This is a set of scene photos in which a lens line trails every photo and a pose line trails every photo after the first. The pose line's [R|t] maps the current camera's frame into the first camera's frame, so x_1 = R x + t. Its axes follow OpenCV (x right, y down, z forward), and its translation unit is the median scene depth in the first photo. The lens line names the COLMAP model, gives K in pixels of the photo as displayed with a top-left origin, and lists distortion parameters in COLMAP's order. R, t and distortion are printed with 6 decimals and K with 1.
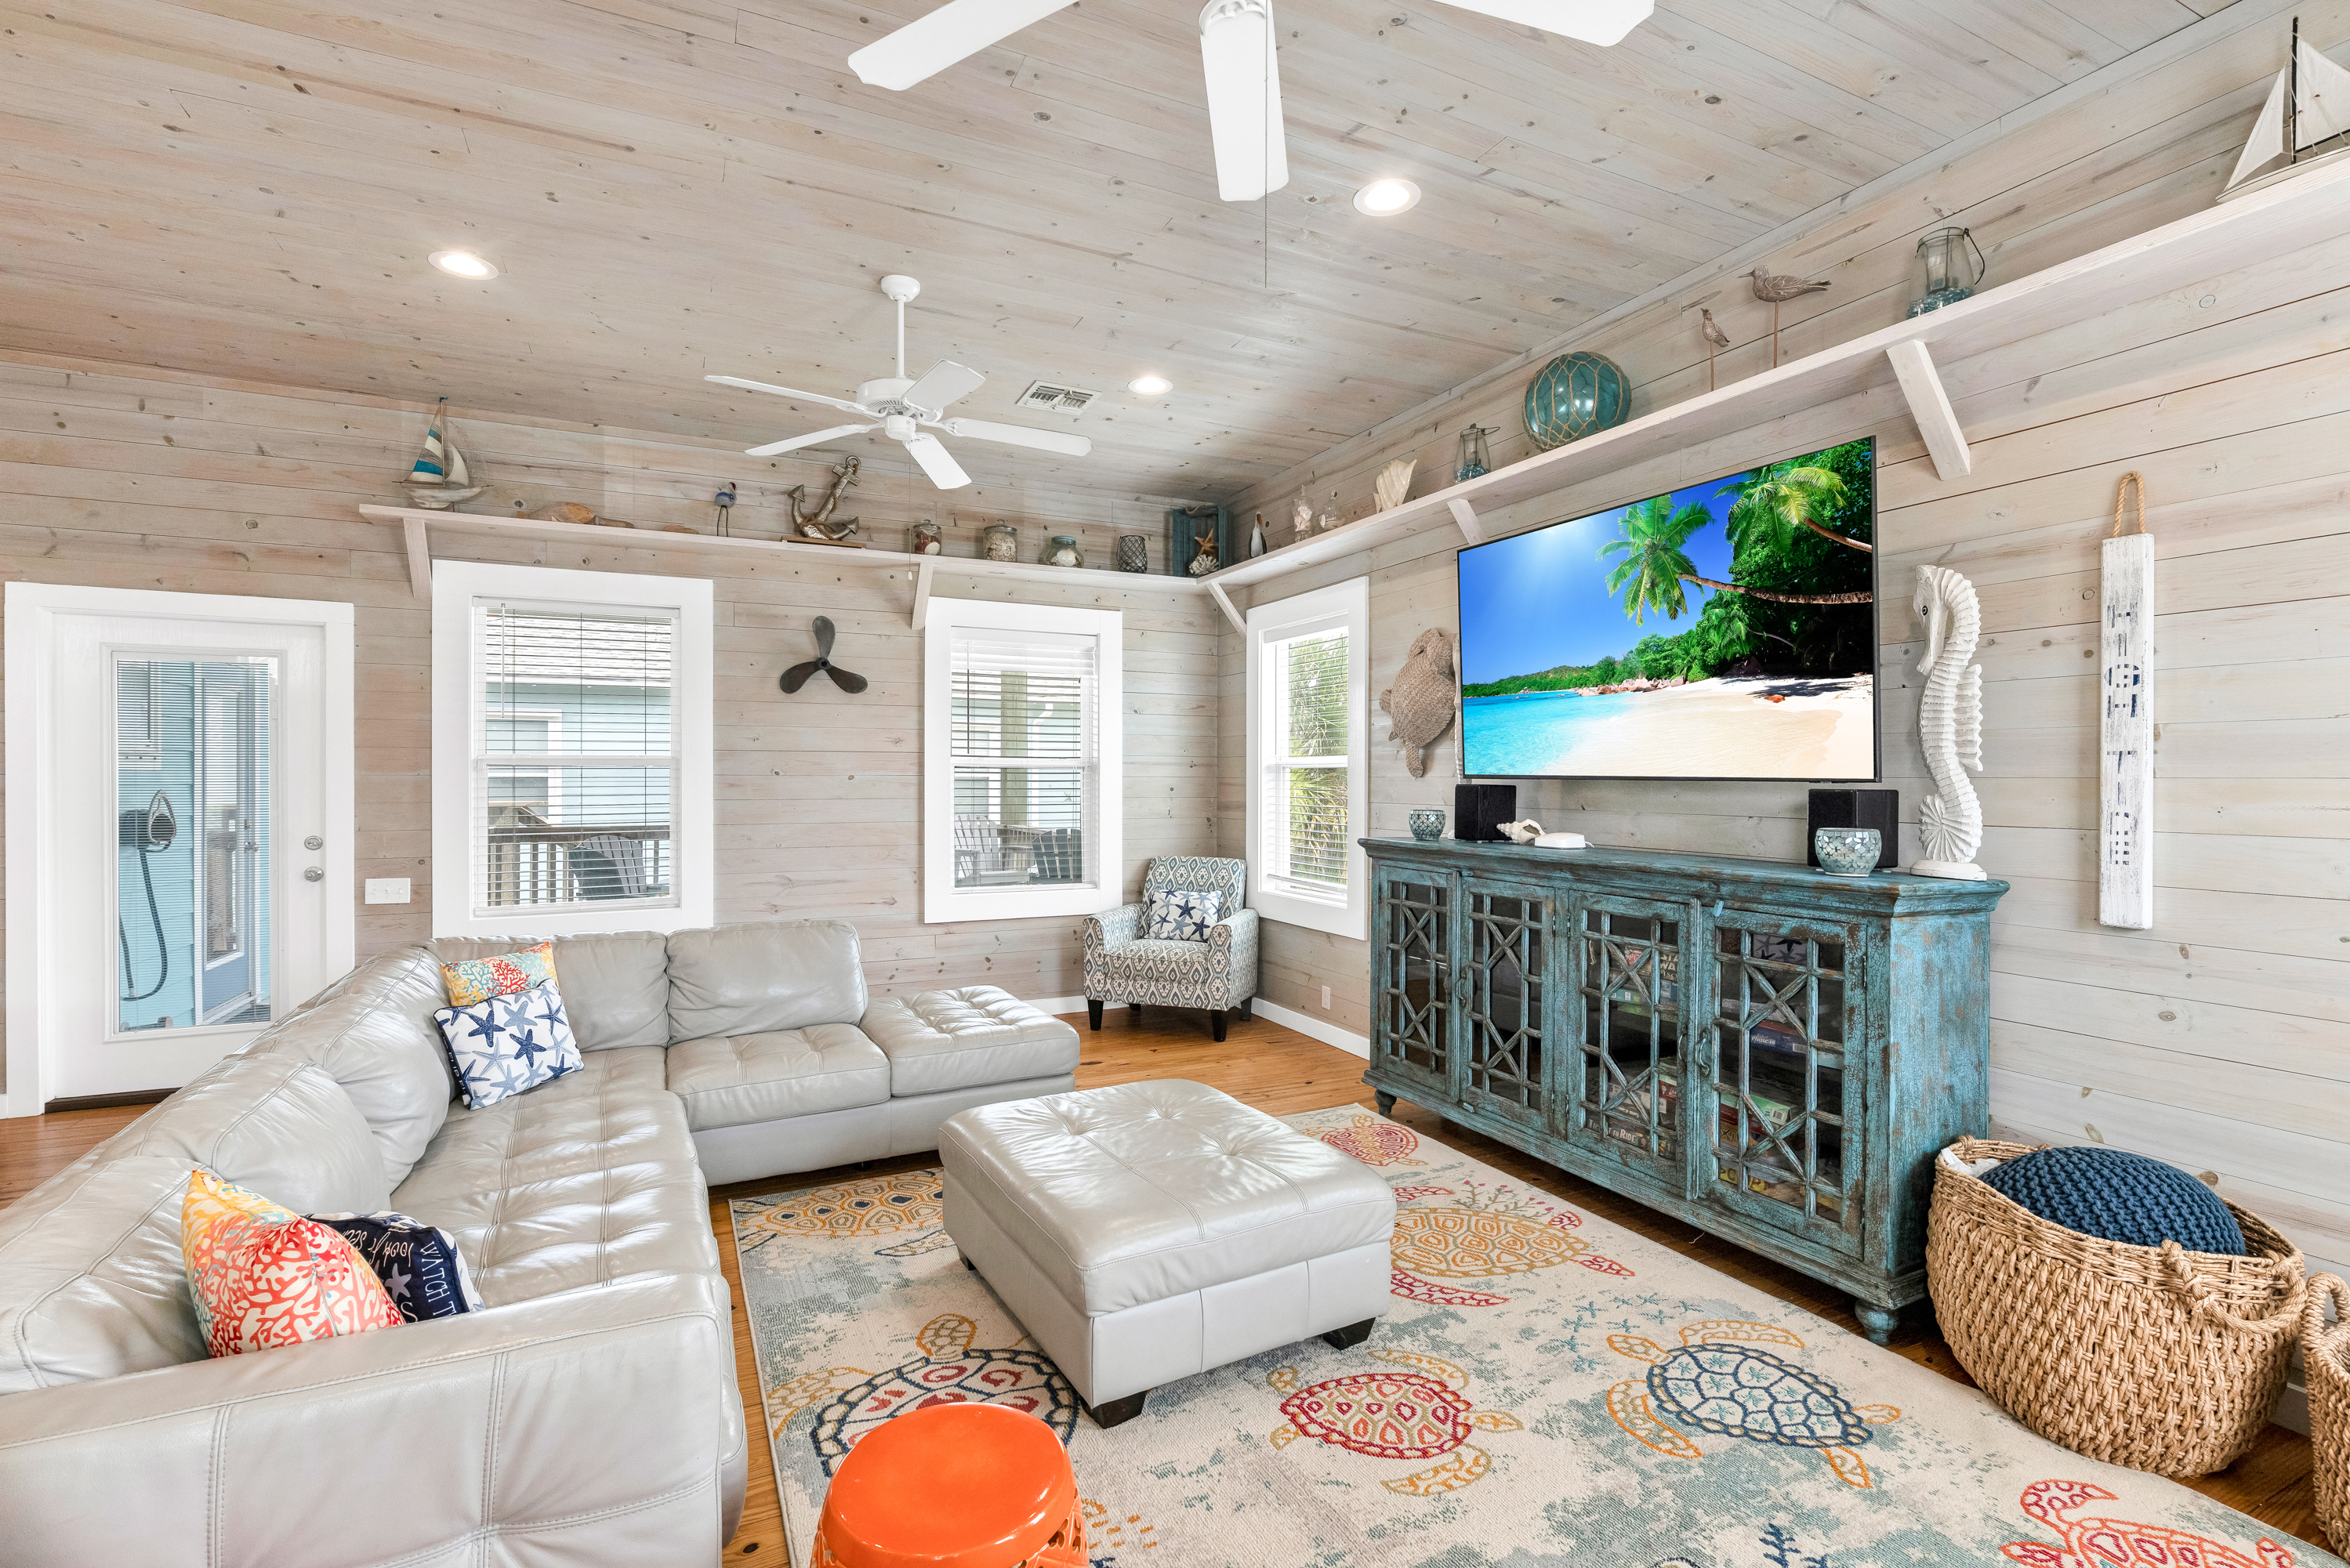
lens RADIAL K [[1059.5, 0, 1204.0], [0, 1059.5, 774.4], [0, 0, 1]] dist [0.005493, -0.002148]
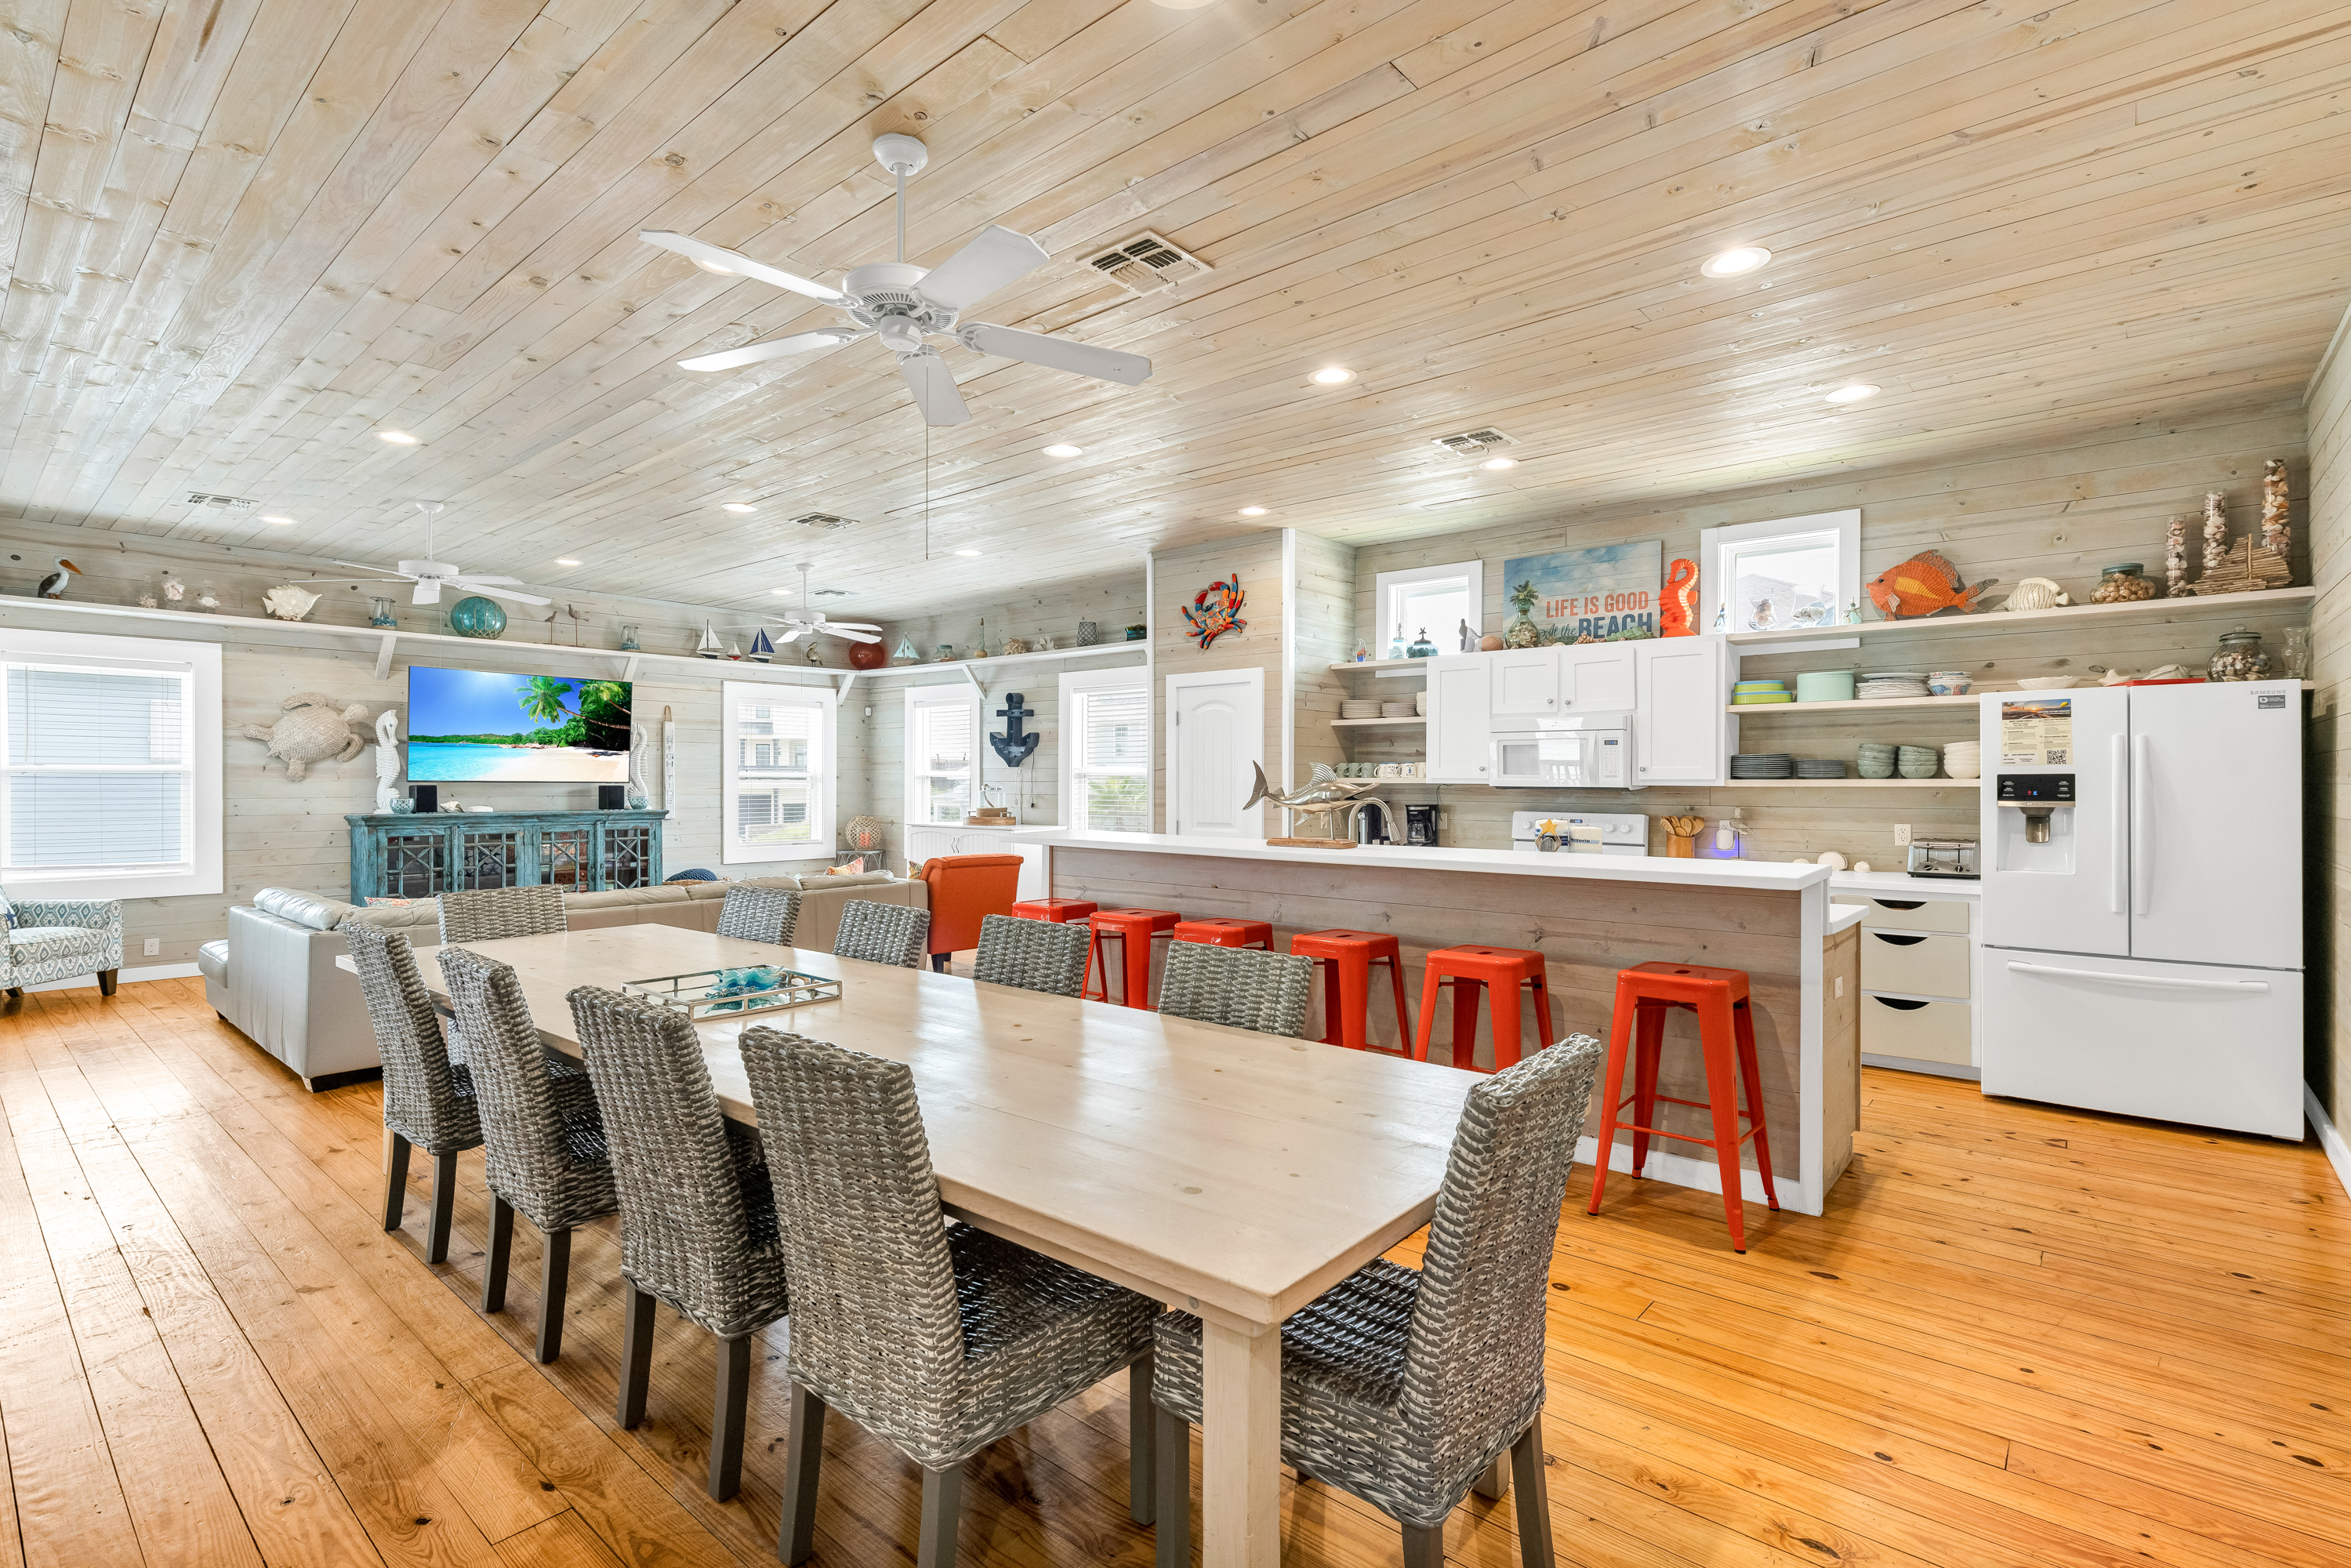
lens RADIAL K [[1033.1, 0, 1248.8], [0, 1033.1, 787.4], [0, 0, 1]] dist [0.014432, -0.001017]
pose [[-0.423215, -0.005609, 0.906012, -2.104312], [-0.003076, 0.999984, 0.004754, -0.000196], [-0.906024, -0.000776, -0.423226, 0.397482]]
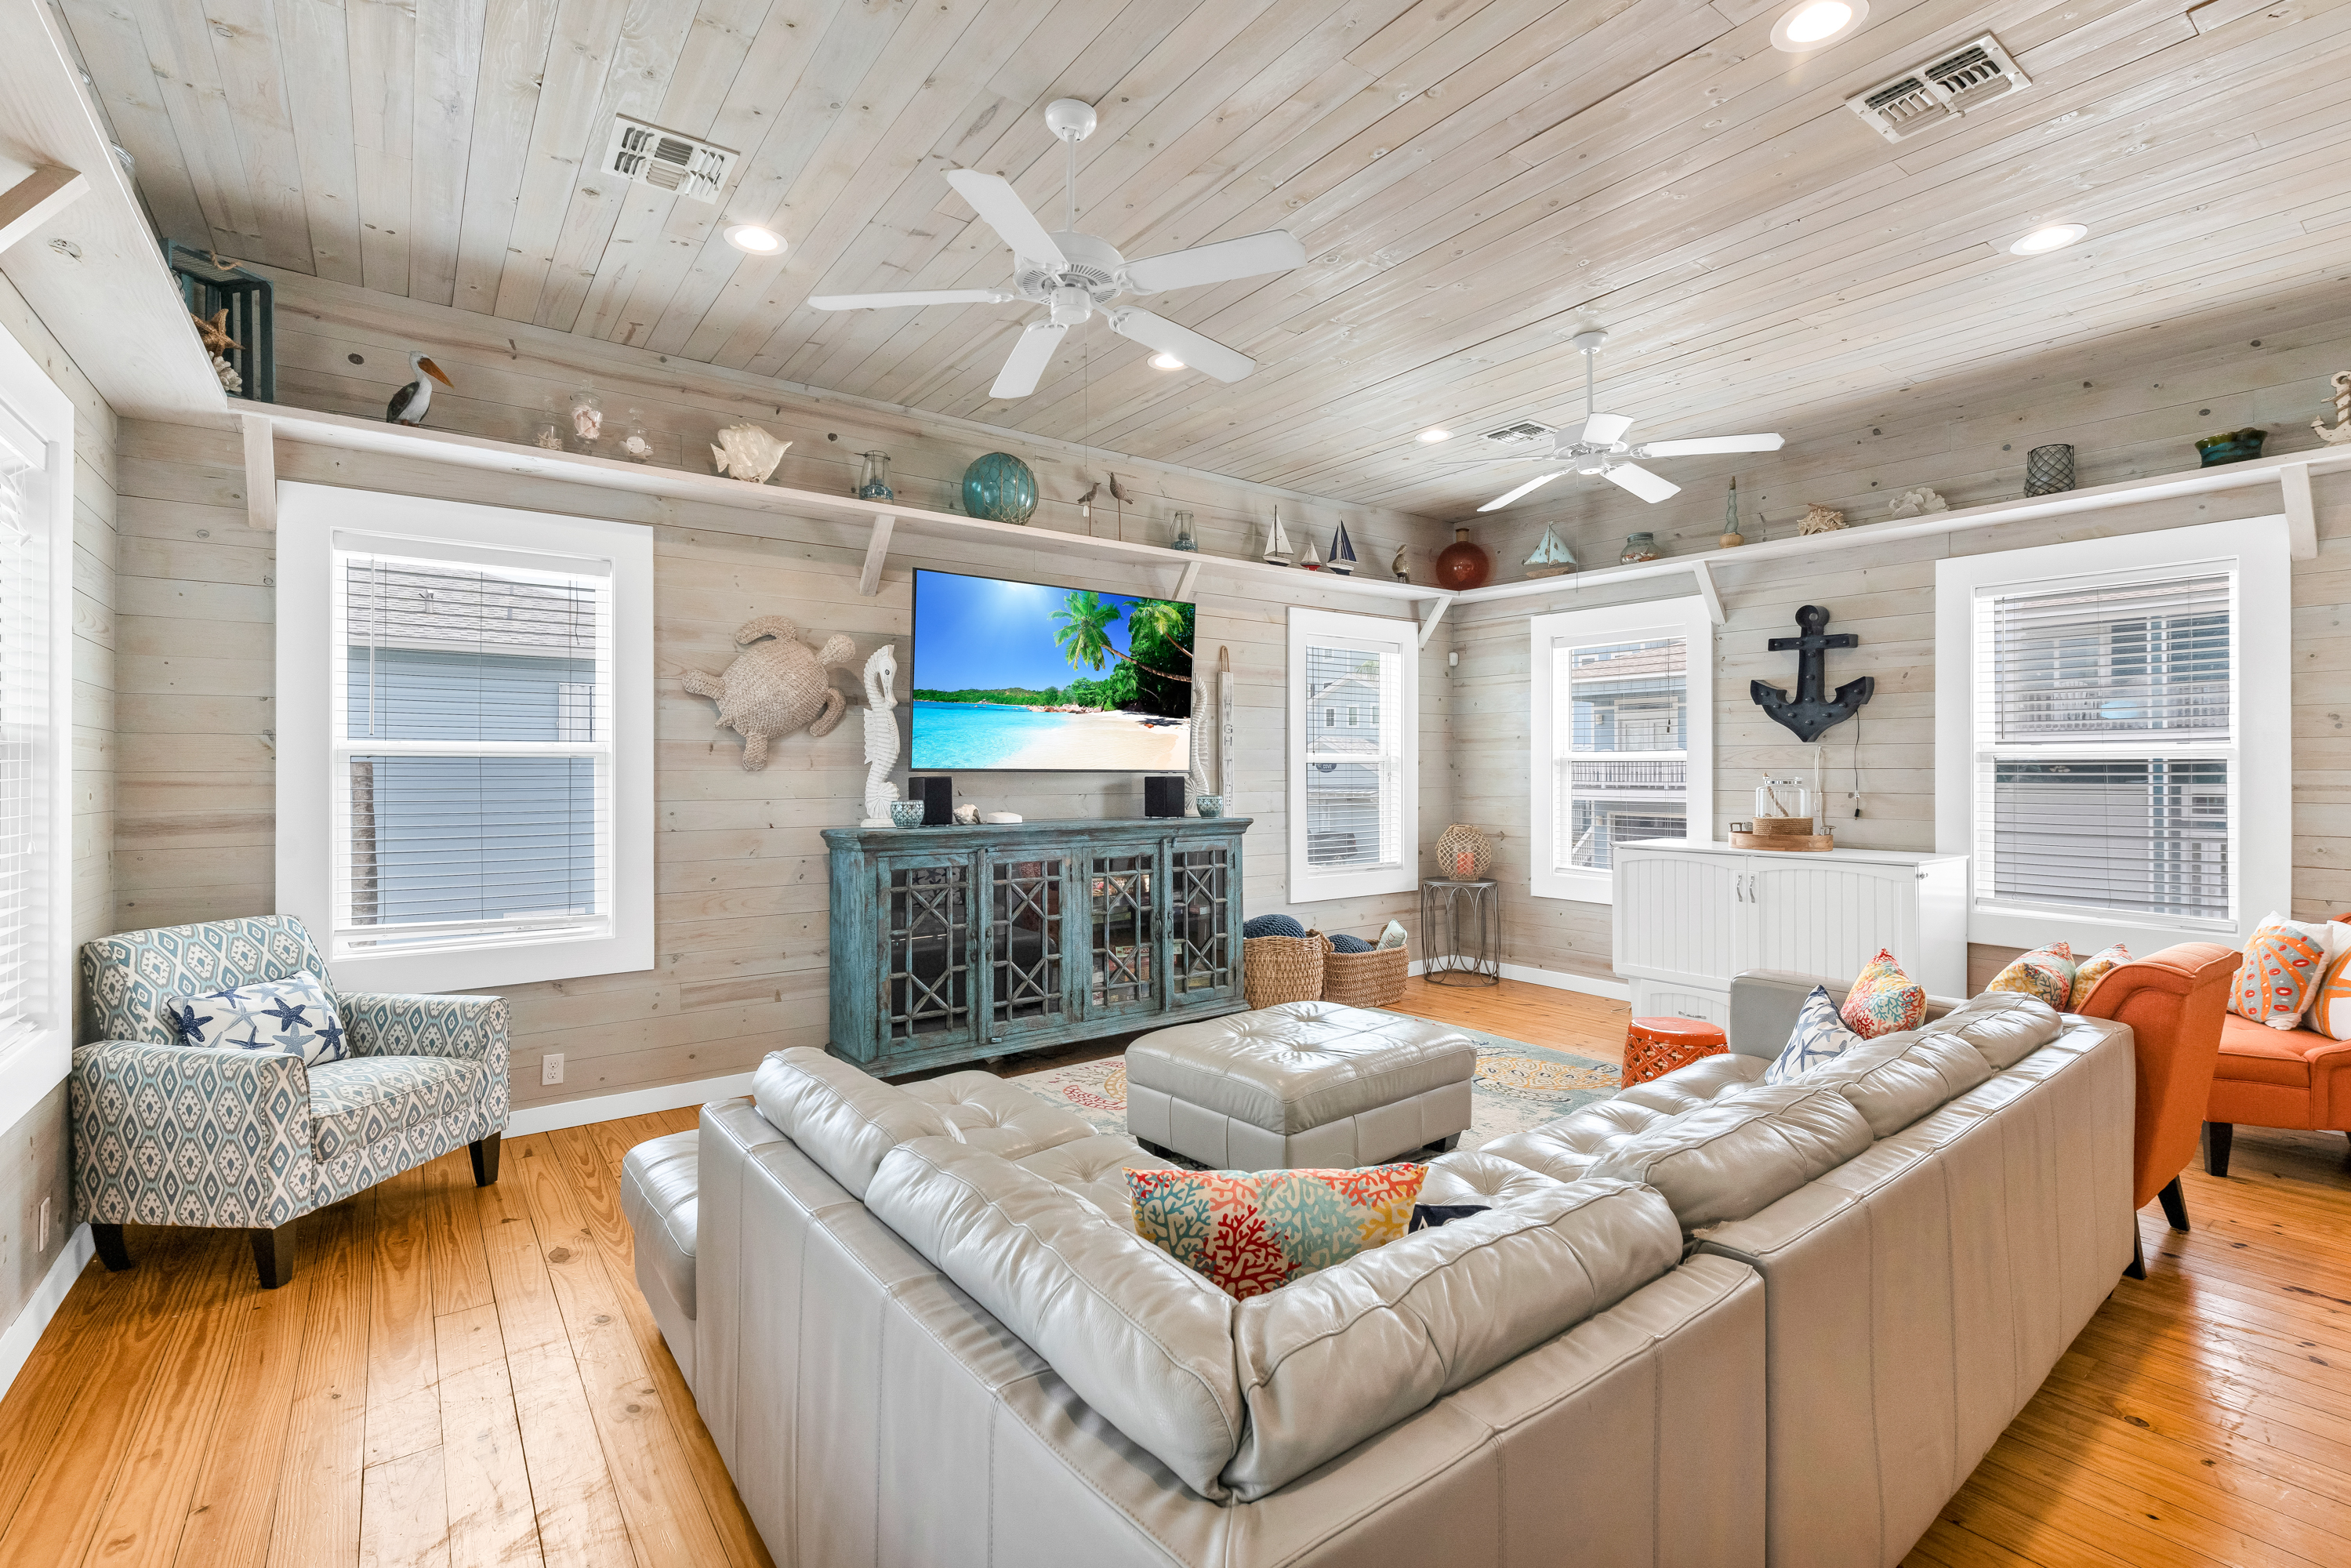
lens RADIAL K [[1033.1, 0, 1181.7], [0, 1033.1, 769.7], [0, 0, 1]] dist [0.014432, -0.001017]
pose [[-0.169082, -0.000588, 0.985602, -0.857700], [-0.001759, 0.999998, 0.000295, 0.001122], [-0.985601, -0.001683, -0.169082, 0.880024]]
